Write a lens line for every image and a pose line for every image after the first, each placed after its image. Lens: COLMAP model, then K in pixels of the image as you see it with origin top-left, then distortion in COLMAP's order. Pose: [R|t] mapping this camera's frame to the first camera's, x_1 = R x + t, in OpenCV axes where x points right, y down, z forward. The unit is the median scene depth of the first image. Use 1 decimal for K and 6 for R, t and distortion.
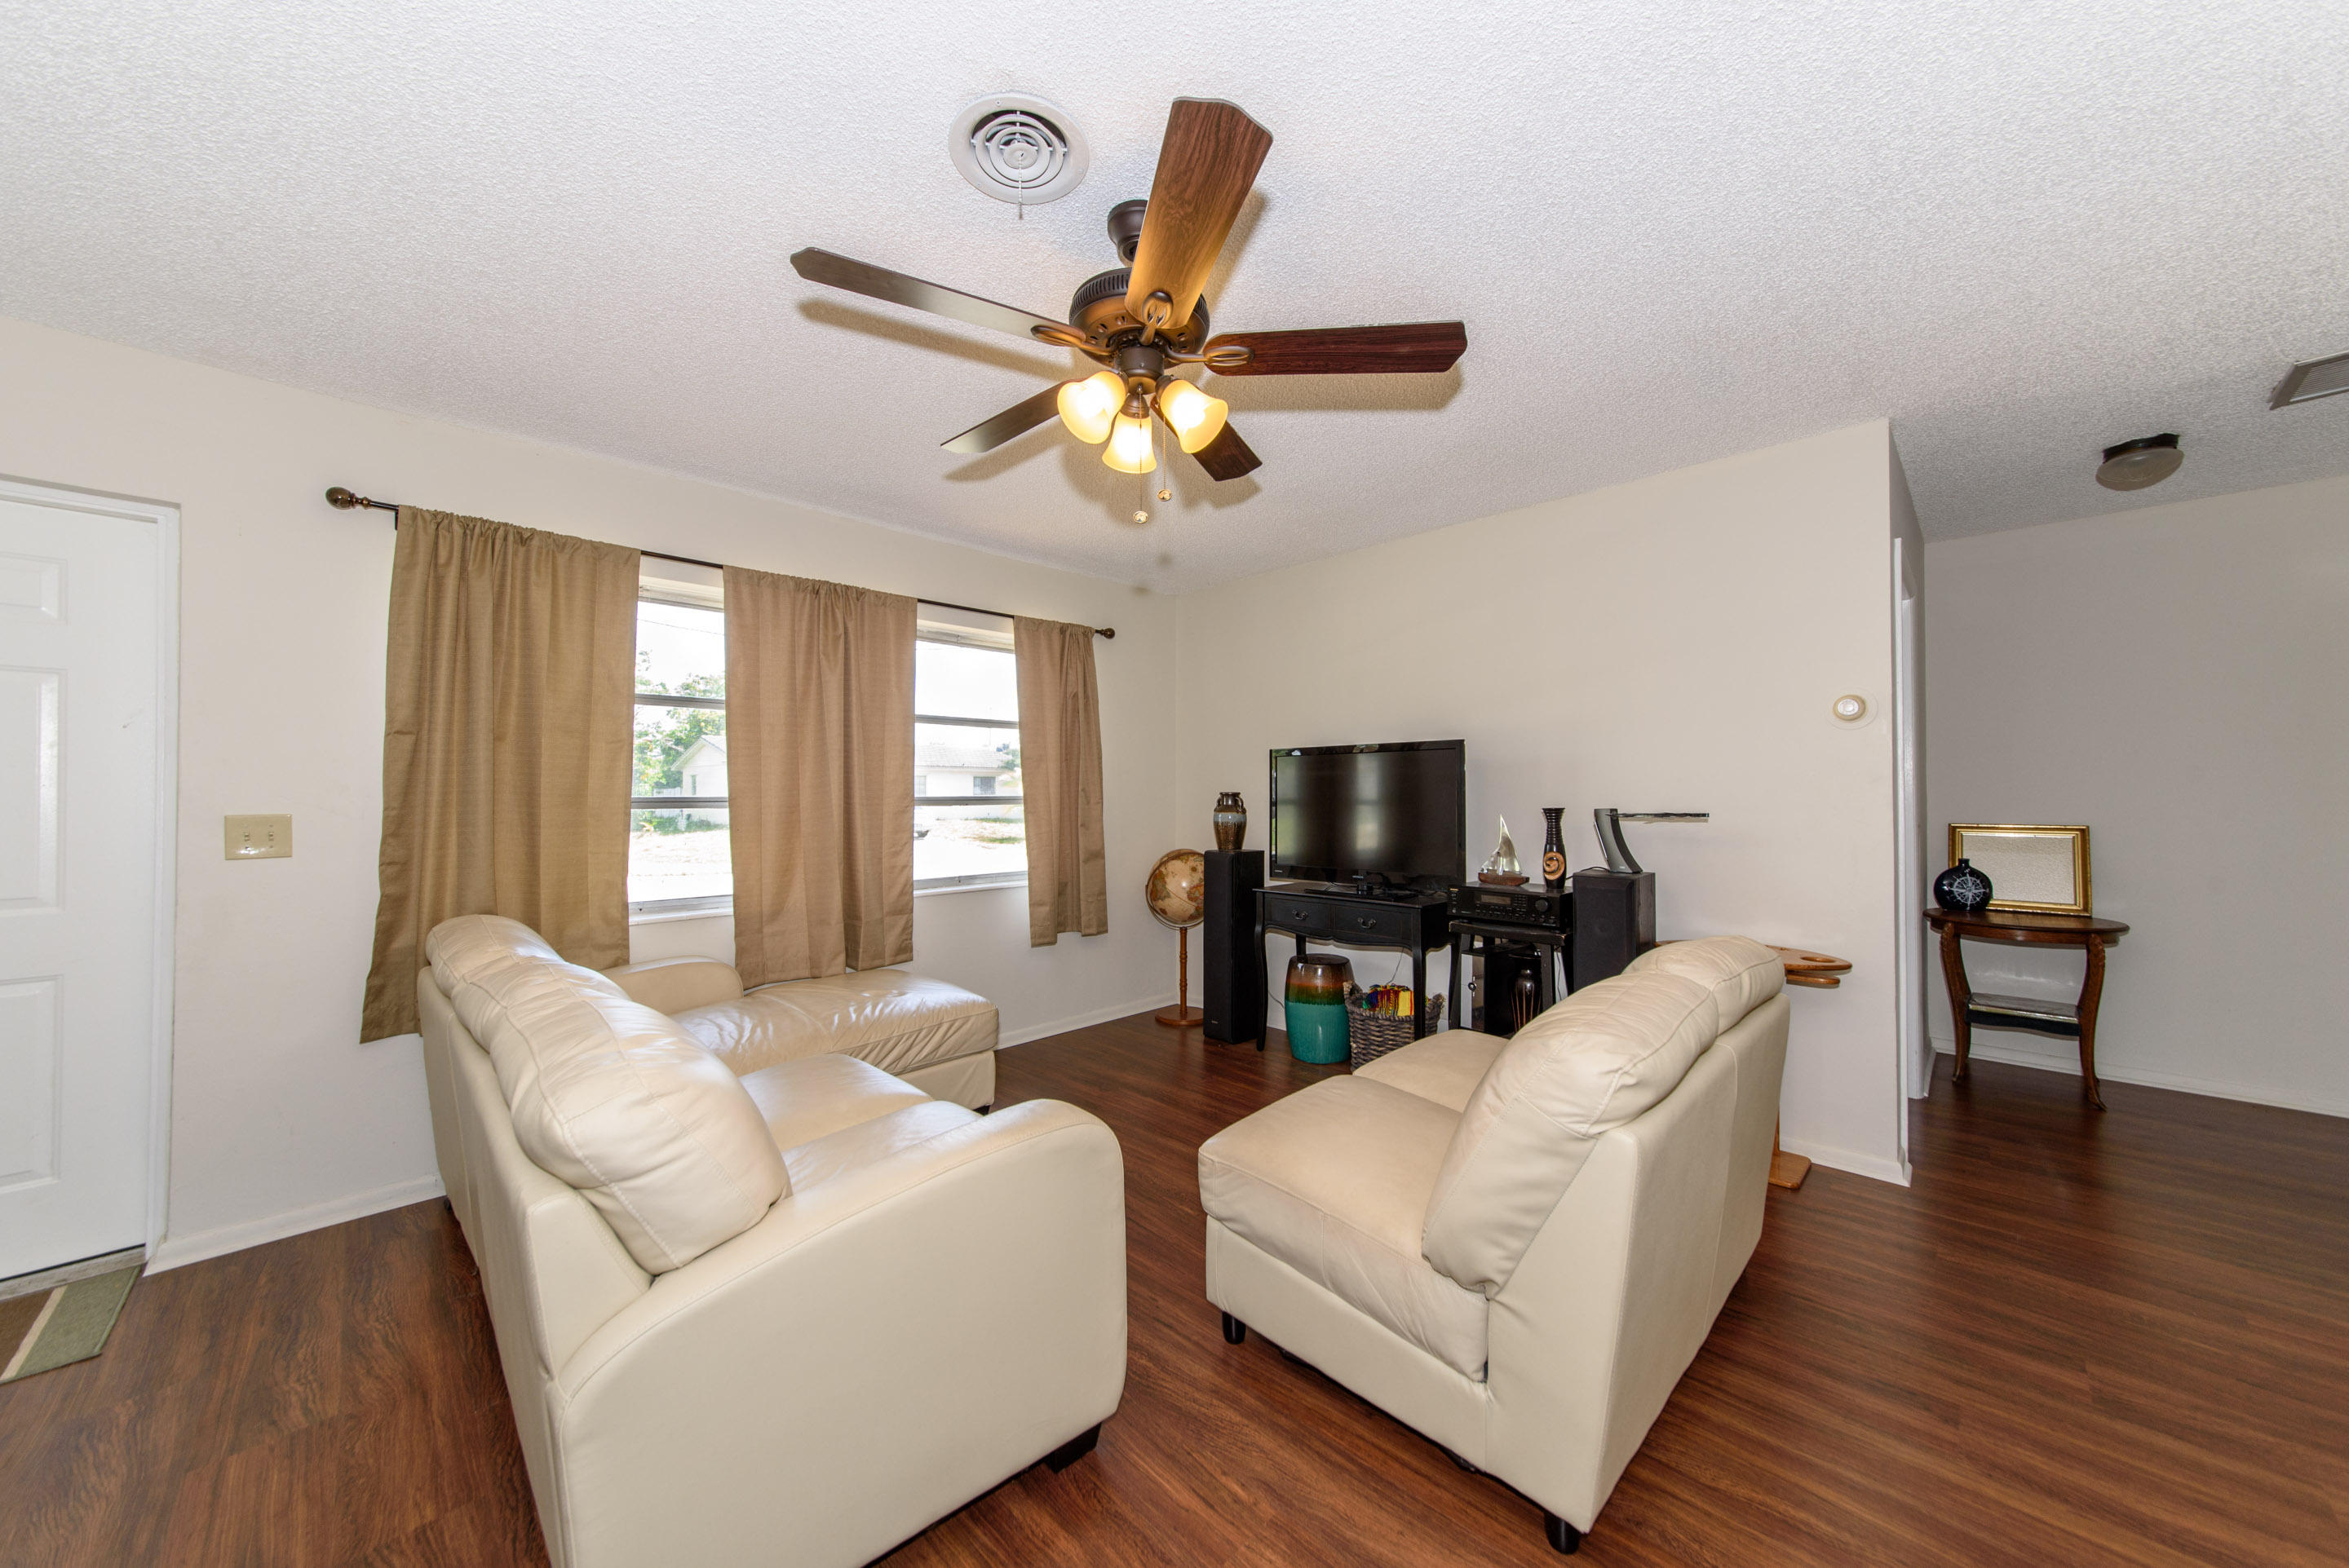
lens RADIAL K [[808.1, 0, 1163.9], [0, 808.1, 783.2], [0, 0, 1]] dist [-0.000122, 0.000186]
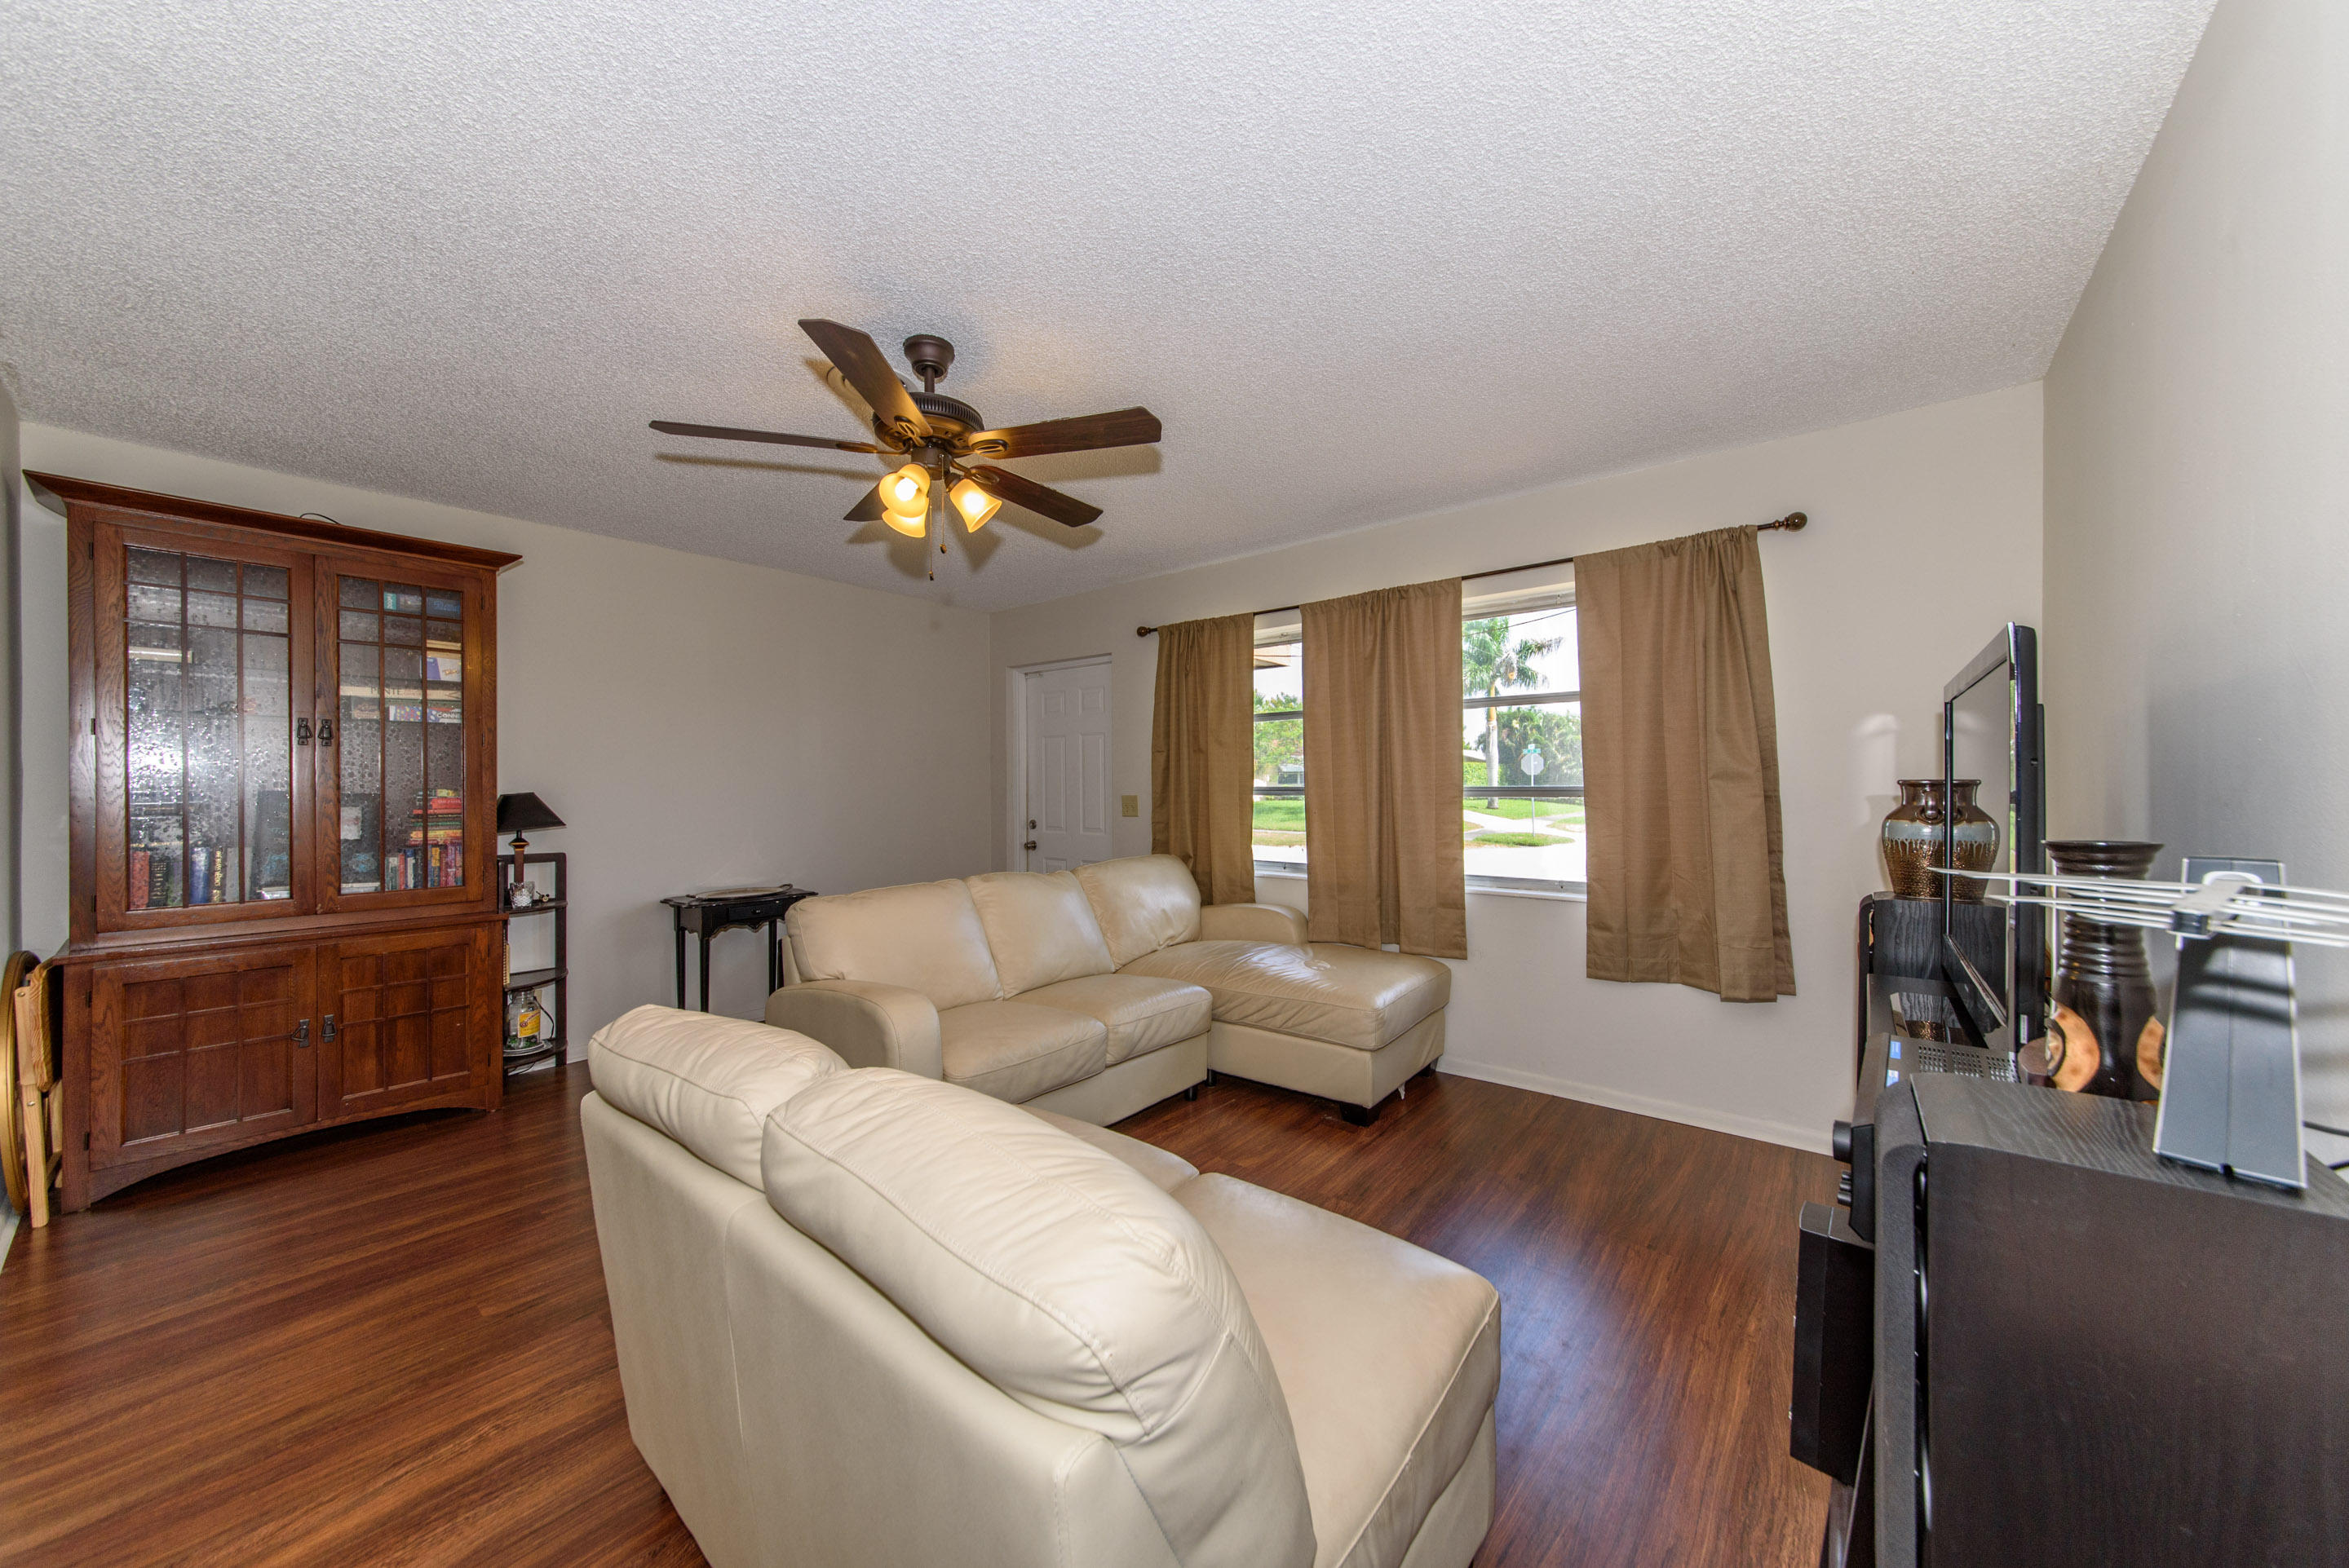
lens RADIAL K [[808.1, 0, 1163.9], [0, 808.1, 783.2], [0, 0, 1]] dist [-0.000122, 0.000186]
pose [[0.095531, -0.000350, -0.995426, 0.569340], [0.013951, 0.999902, 0.000987, 0.006302], [0.995329, -0.013982, 0.095526, 0.532130]]
